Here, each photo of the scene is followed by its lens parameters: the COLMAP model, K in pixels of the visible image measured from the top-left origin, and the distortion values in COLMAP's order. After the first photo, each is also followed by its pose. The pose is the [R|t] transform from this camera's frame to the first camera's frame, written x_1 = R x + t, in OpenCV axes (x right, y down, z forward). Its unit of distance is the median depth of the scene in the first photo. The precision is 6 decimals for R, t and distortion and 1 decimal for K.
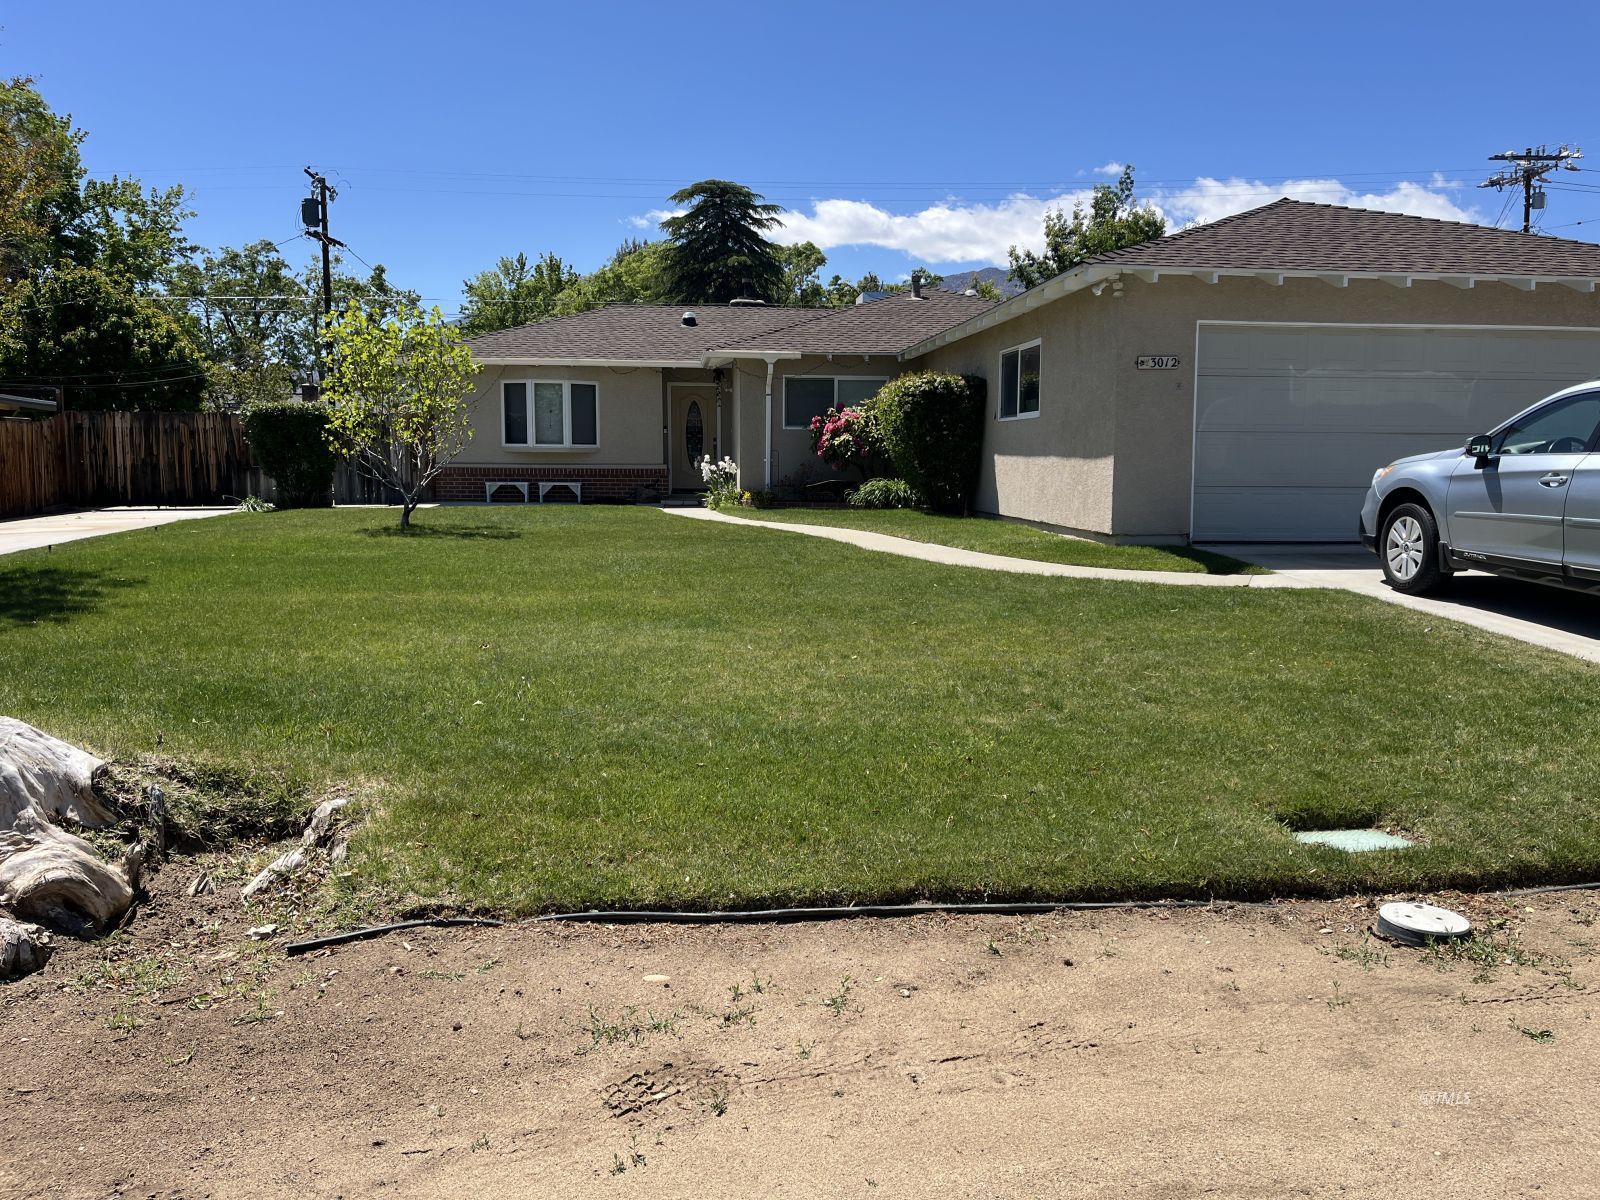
lens RADIAL K [[1206.5, 0, 803.5], [0, 1206.5, 574.0], [0, 0, 1]] dist [0.080396, -0.108393]
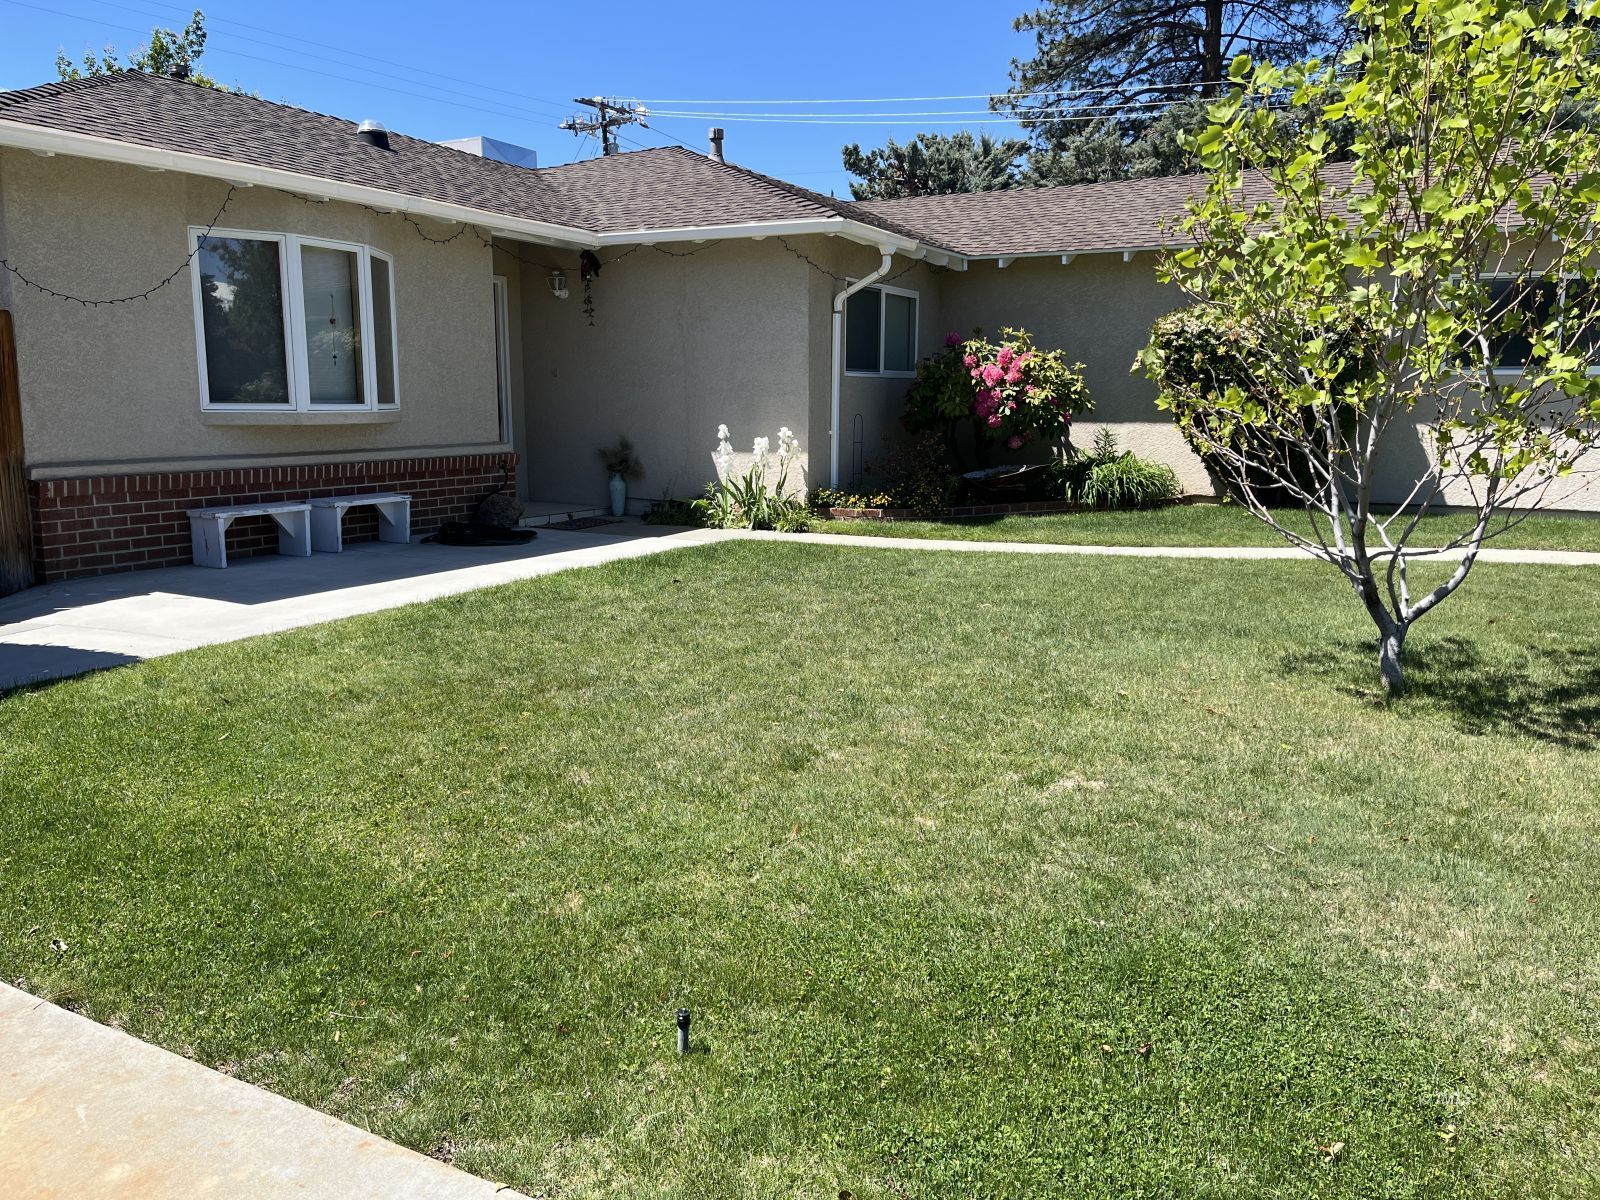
lens RADIAL K [[1173.4, 0, 810.4], [0, 1173.4, 598.5], [0, 0, 1]] dist [0.086846, -0.088739]
pose [[0.567252, -0.141919, 0.811224, -0.484988], [0.077593, 0.989868, 0.118914, -0.084402], [-0.819880, -0.004509, 0.572517, 0.699537]]
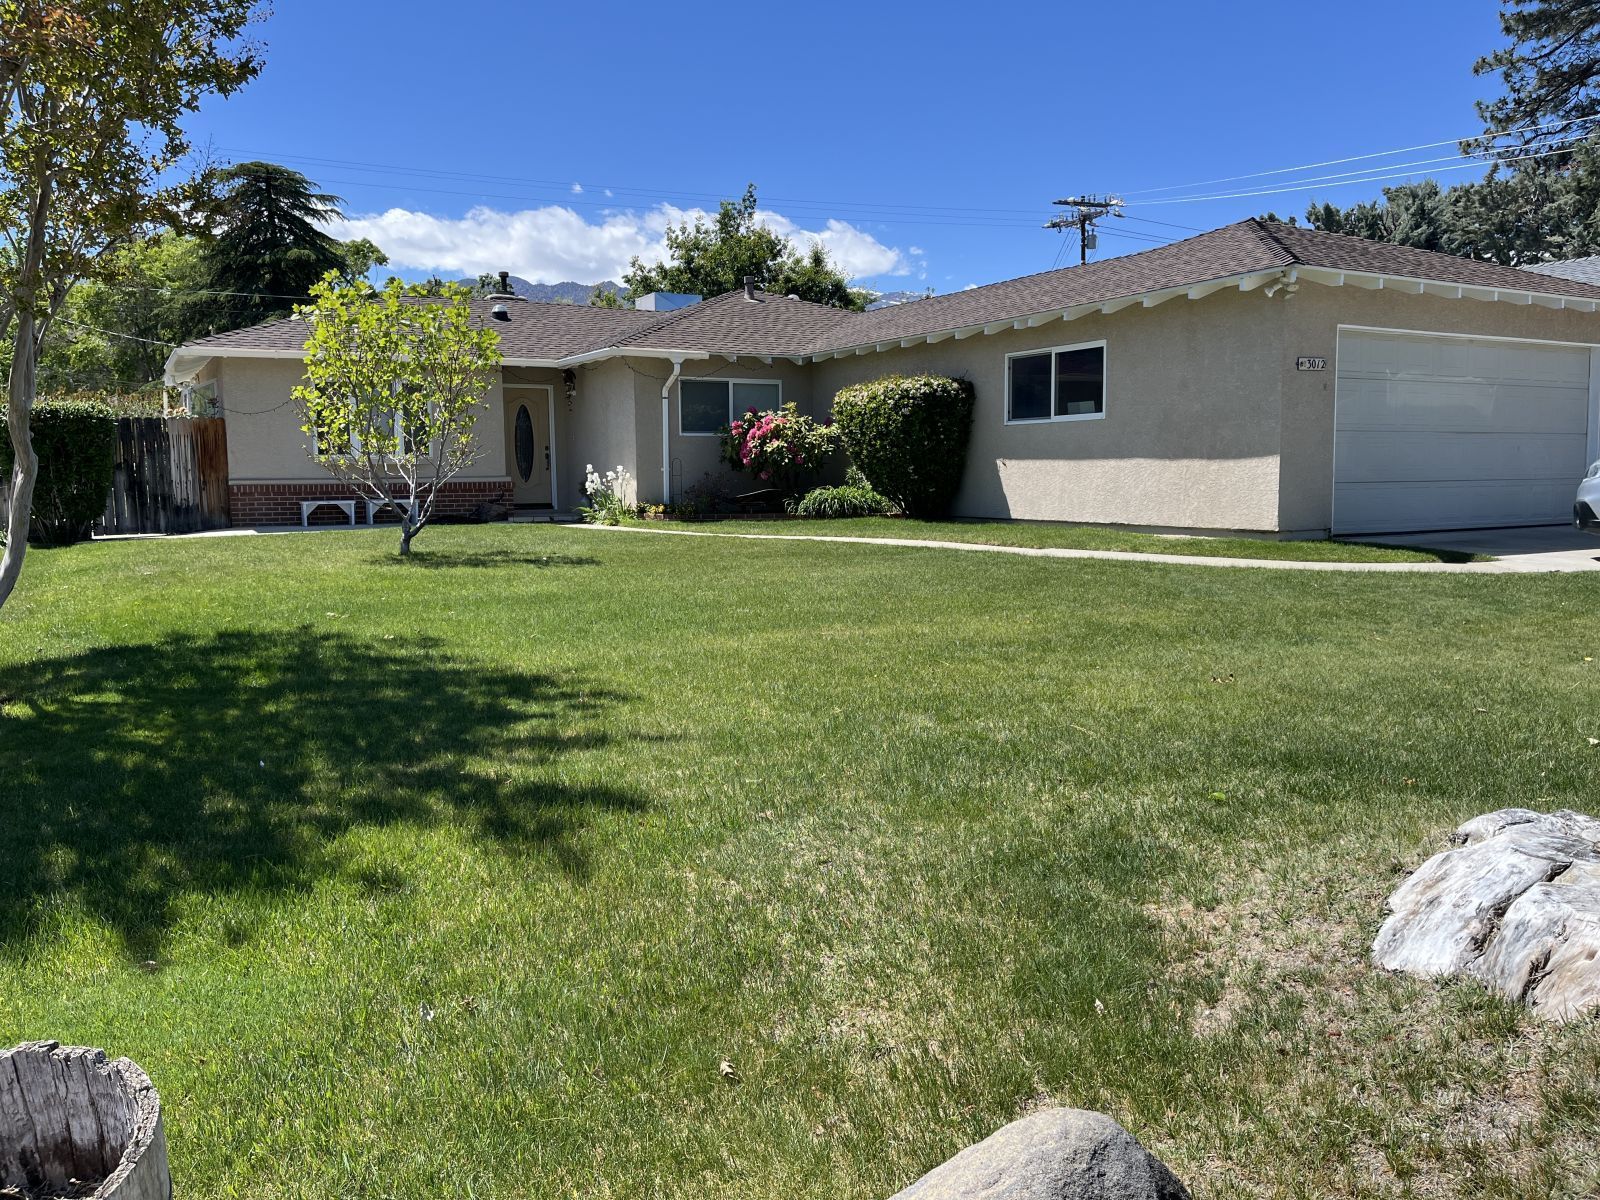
lens RADIAL K [[1206.5, 0, 803.5], [0, 1206.5, 574.0], [0, 0, 1]] dist [0.080396, -0.108393]
pose [[0.920973, -0.047451, 0.386726, -0.290497], [0.051760, 0.998659, -0.000730, -0.009373], [-0.386173, 0.020689, 0.922194, 0.118525]]
